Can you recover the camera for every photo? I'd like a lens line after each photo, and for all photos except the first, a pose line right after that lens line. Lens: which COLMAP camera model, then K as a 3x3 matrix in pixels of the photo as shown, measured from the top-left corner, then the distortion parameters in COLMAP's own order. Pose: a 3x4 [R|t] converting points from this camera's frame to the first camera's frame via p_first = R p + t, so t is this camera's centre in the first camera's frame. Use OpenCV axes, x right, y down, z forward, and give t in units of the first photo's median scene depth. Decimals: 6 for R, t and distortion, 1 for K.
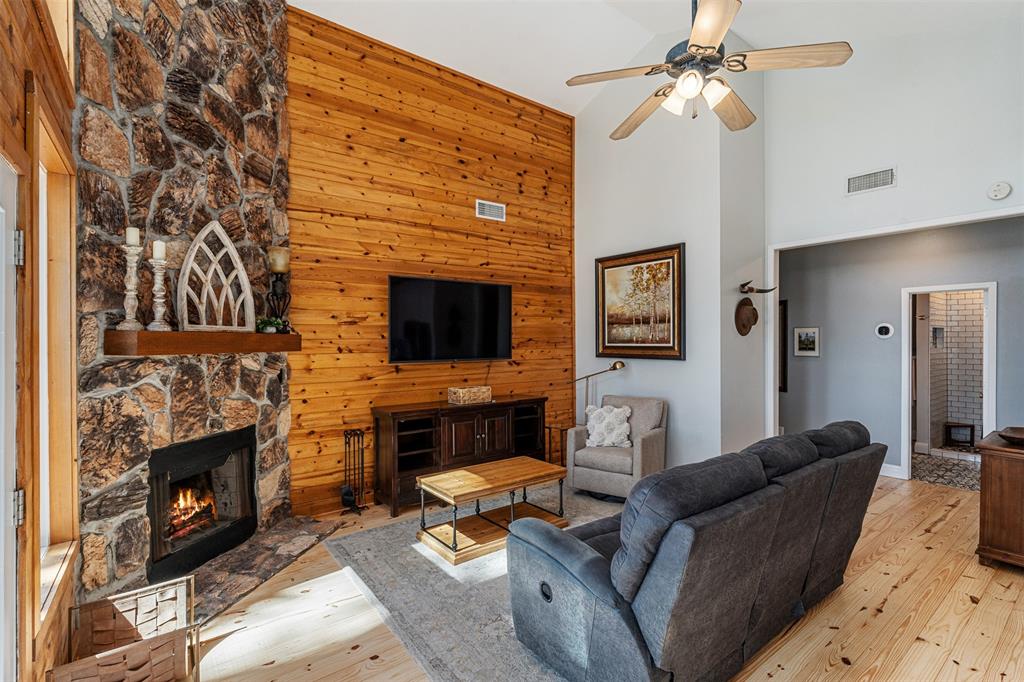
lens RADIAL K [[465.5, 0, 511.9], [0, 465.5, 345.1], [0, 0, 1]] dist [-0.003130, -0.000274]
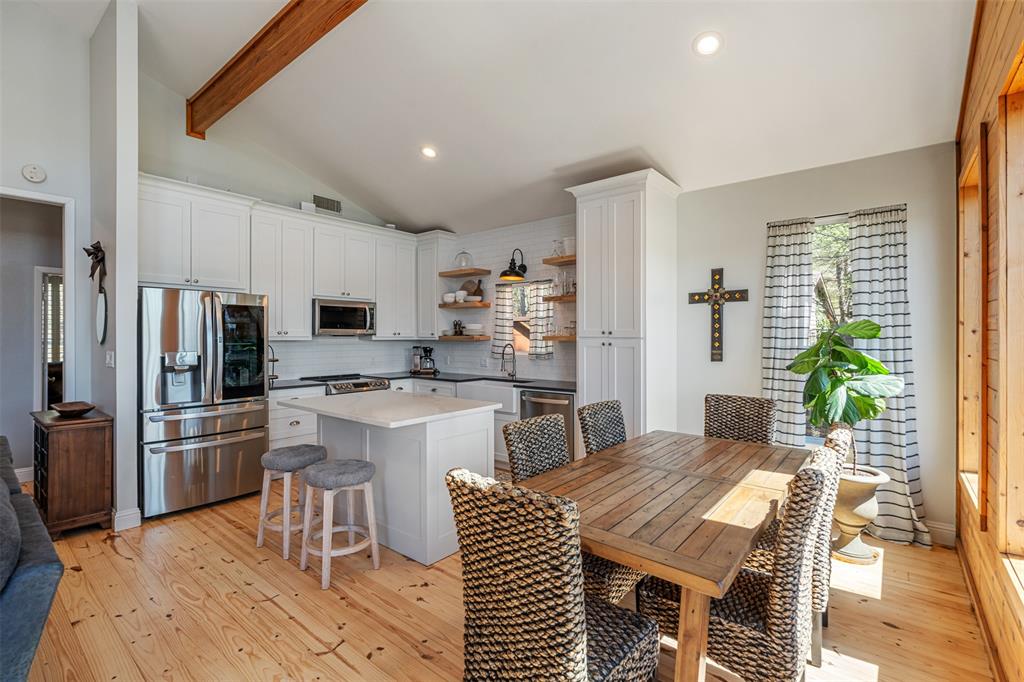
lens RADIAL K [[463.5, 0, 510.3], [0, 463.5, 338.0], [0, 0, 1]] dist [-0.003532, -0.000265]
pose [[-0.228136, 0.001874, 0.973627, -0.184331], [0.008562, 0.999963, 0.000082, 0.036889], [-0.973592, 0.008355, -0.228144, 0.240161]]
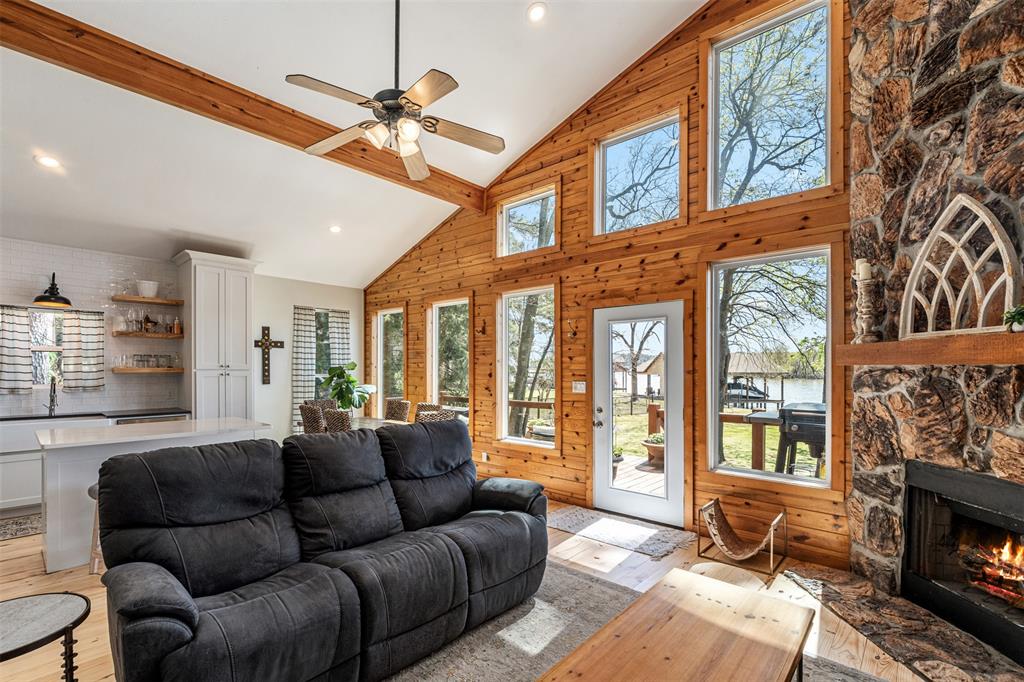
lens RADIAL K [[461.2, 0, 506.3], [0, 461.2, 370.9], [0, 0, 1]] dist [-0.006230, 0.000498]
pose [[-0.983086, 0.000909, -0.183145, 0.238973], [-0.001645, 0.999904, 0.013792, 0.017189], [0.183140, 0.013860, -0.982989, 1.558678]]
